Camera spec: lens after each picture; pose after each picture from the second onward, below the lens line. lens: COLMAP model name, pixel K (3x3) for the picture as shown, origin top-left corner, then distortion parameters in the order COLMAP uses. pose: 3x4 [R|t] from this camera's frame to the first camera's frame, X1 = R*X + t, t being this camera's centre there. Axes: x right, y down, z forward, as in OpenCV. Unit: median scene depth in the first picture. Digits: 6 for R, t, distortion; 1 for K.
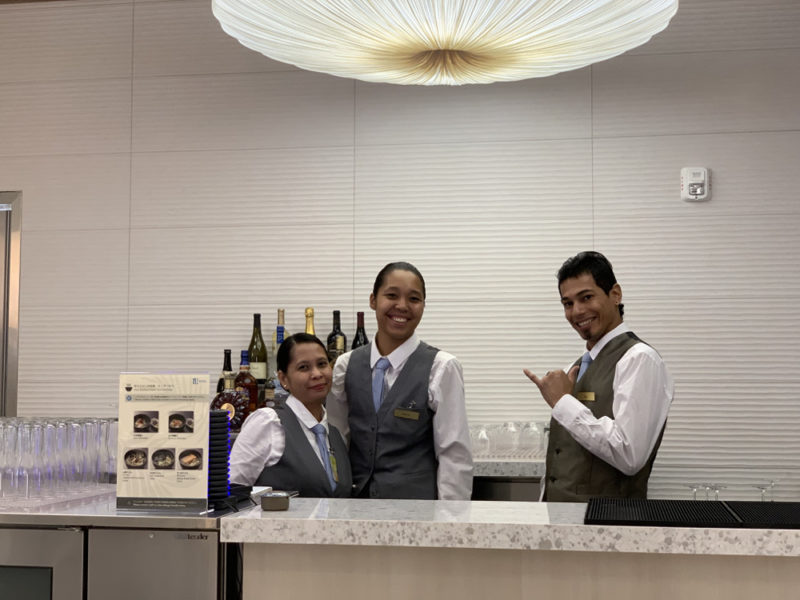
lens RADIAL K [[1198.5, 0, 400.0], [0, 1198.5, 300.0], [0, 0, 1]] dist [-0.004569, -0.016190]
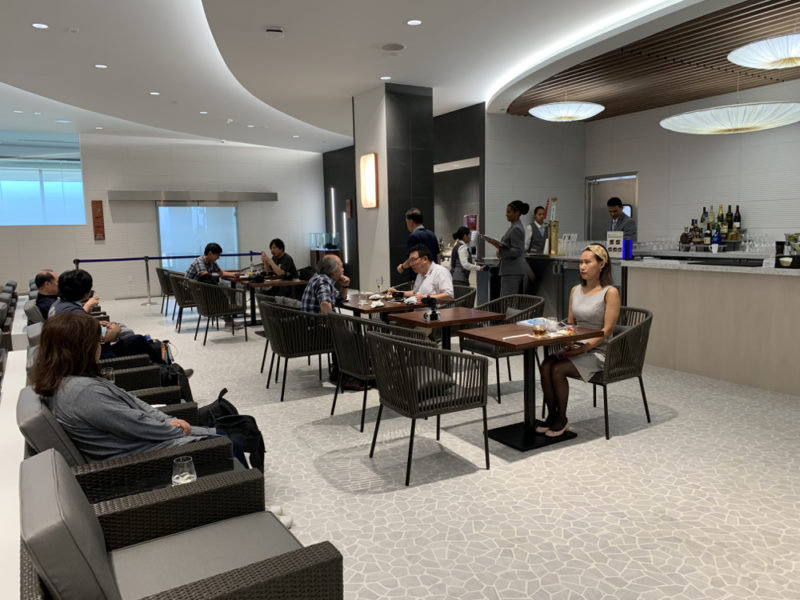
lens RADIAL K [[602.5, 0, 400.0], [0, 602.5, 300.0], [0, 0, 1]] dist [-0.001792, -0.001117]
pose [[0.653076, 0.076848, -0.753383, 1.076438], [0.074666, 0.983456, 0.165042, -0.131814], [0.753603, -0.164037, 0.636533, -1.222218]]
